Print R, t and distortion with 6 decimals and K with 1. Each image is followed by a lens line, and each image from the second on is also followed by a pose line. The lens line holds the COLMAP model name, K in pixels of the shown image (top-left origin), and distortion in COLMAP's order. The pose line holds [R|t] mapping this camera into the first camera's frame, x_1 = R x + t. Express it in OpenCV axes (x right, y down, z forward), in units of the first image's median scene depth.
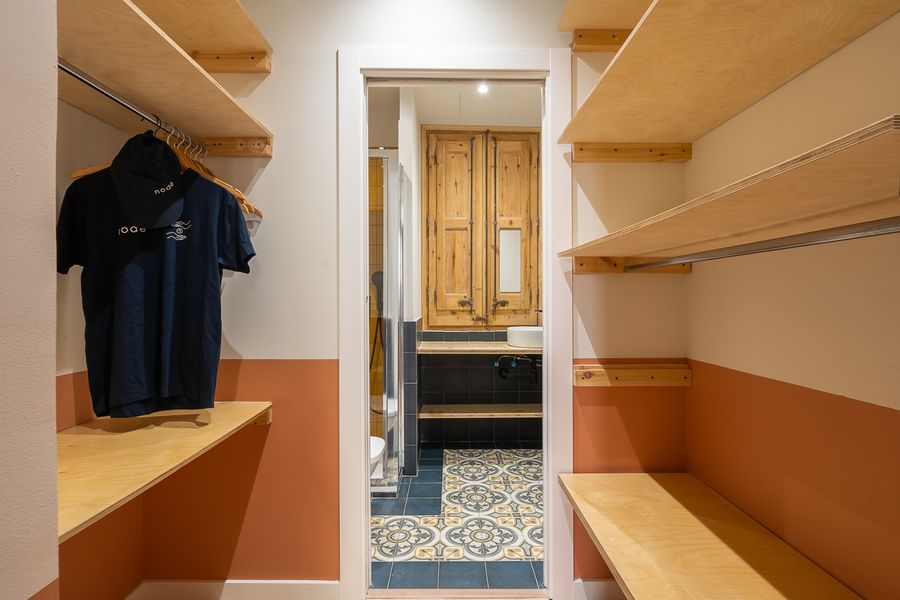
lens RADIAL K [[444.7, 0, 461.8], [0, 444.7, 299.6], [0, 0, 1]] dist [-0.009269, 0.001755]
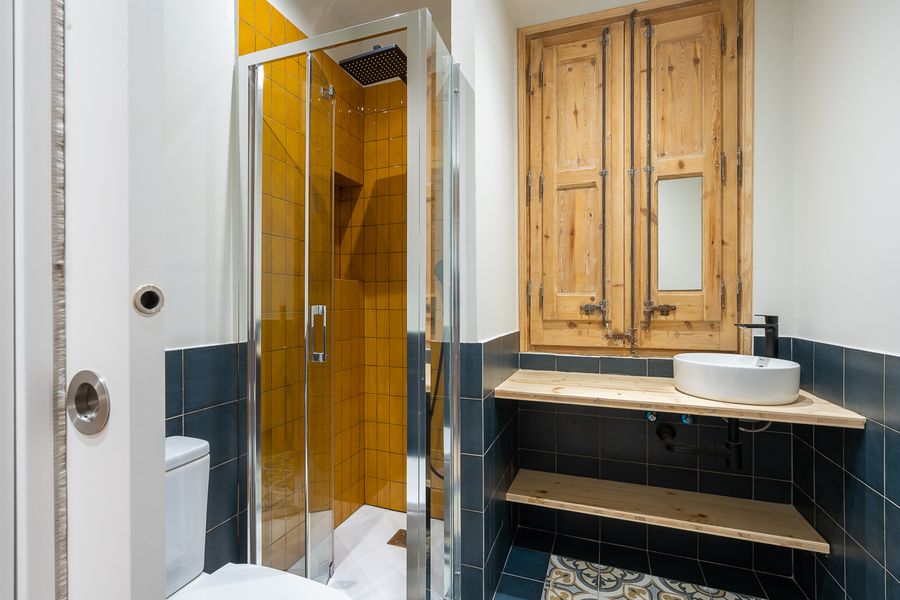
lens RADIAL K [[417.1, 0, 430.6], [0, 417.1, 298.7], [0, 0, 1]] dist [-0.000119, 0.000988]
pose [[0.907081, -0.001496, -0.420954, 0.053463], [-0.002538, 0.999956, -0.009022, -0.000513], [0.420949, 0.009252, 0.907037, 0.462369]]
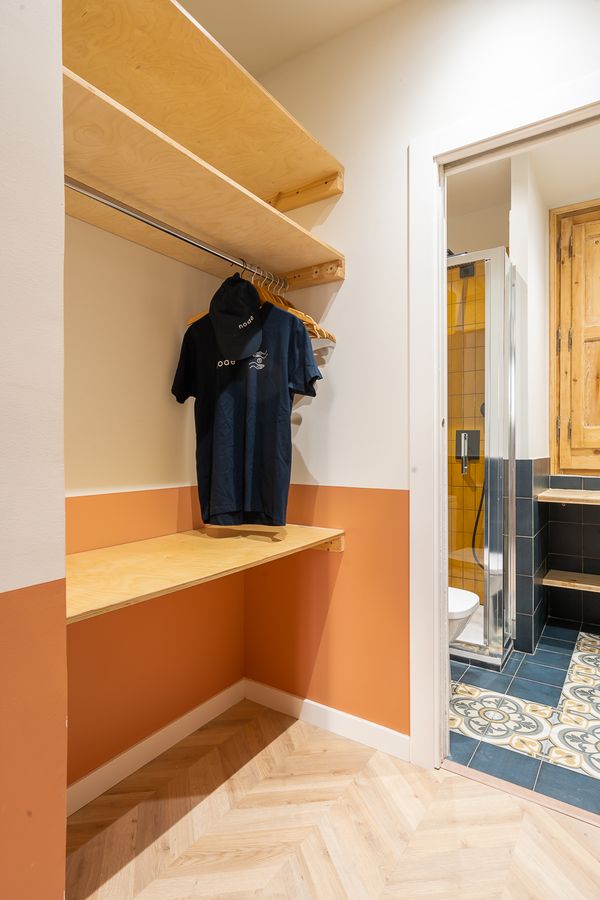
lens RADIAL K [[503.6, 0, 285.2], [0, 503.6, 449.8], [0, 0, 1]] dist [-0.005084, 0.003151]
pose [[0.809774, 0.005380, -0.586717, 0.060120], [-0.001142, 0.999971, 0.007593, 0.023162], [0.586741, -0.005479, 0.809756, 0.013820]]
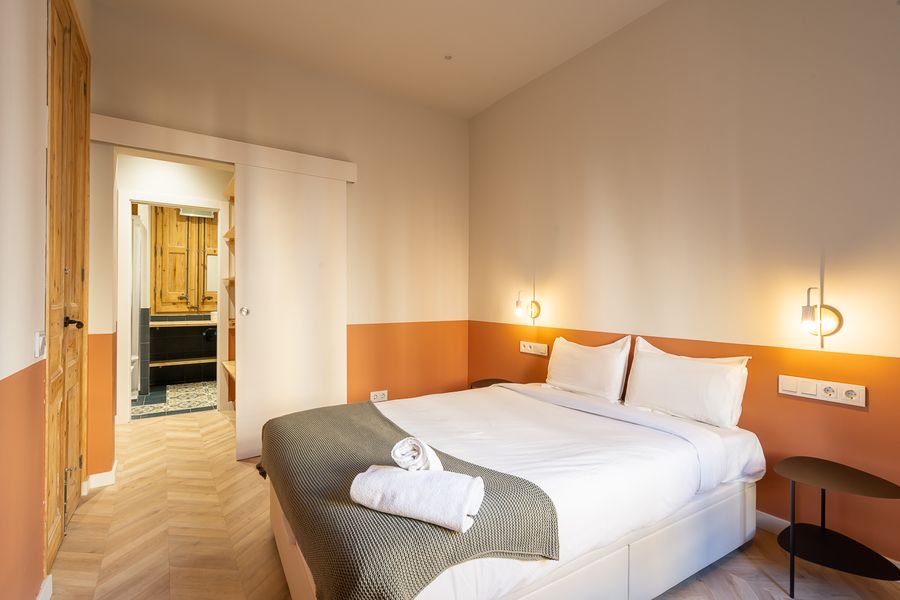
lens RADIAL K [[417.1, 0, 450.2], [0, 417.1, 296.3], [0, 0, 1]] dist [-0.000119, 0.000988]
pose [[0.841726, 0.008549, 0.539836, 0.008523], [-0.008015, 0.999962, -0.003337, -0.001501], [-0.539845, -0.001518, 0.841763, -0.978211]]
